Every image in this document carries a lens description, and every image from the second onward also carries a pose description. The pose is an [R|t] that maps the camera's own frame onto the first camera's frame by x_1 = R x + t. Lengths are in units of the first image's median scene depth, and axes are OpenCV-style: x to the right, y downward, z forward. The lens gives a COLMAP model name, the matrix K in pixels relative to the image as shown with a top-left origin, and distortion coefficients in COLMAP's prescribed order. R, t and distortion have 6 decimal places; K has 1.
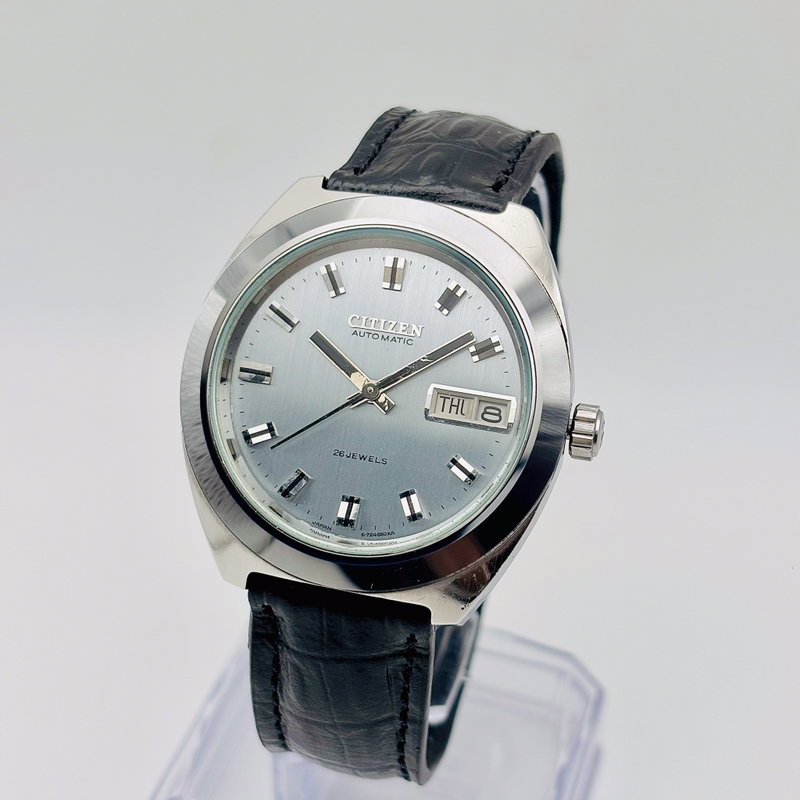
lens RADIAL K [[1676.3, 0, 374.1], [0, 1676.3, 399.6], [0, 0, 1]] dist [0.518071, -5.261297]
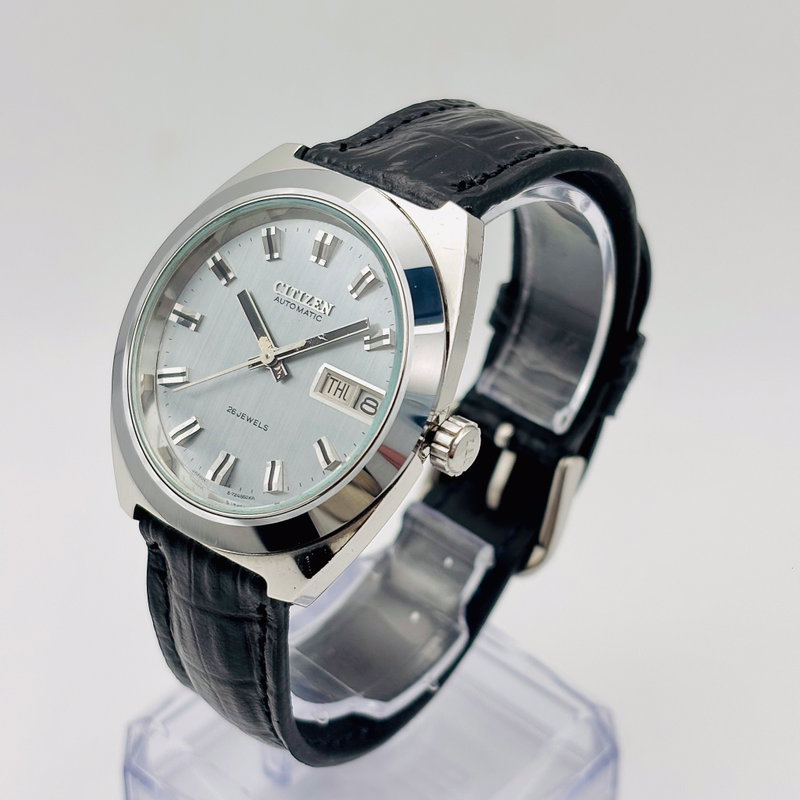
lens RADIAL K [[1676.3, 0, 374.1], [0, 1676.3, 399.6], [0, 0, 1]] dist [0.518071, -5.261297]
pose [[0.908584, 0.223103, -0.353128, 0.409354], [-0.226284, 0.973508, 0.032836, -0.027070], [0.351098, 0.050073, 0.934999, 0.076239]]
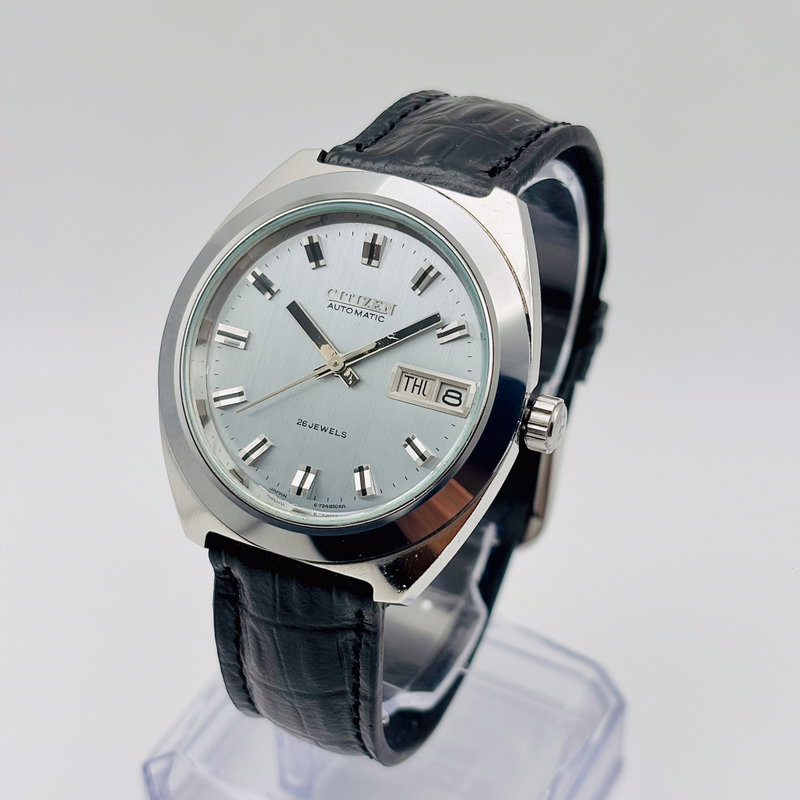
lens RADIAL K [[1676.3, 0, 374.1], [0, 1676.3, 399.6], [0, 0, 1]] dist [0.518071, -5.261297]
pose [[0.984113, 0.090068, -0.153003, 0.172234], [-0.090900, 0.995859, 0.001565, 0.012308], [0.152511, 0.012368, 0.988224, 0.008686]]
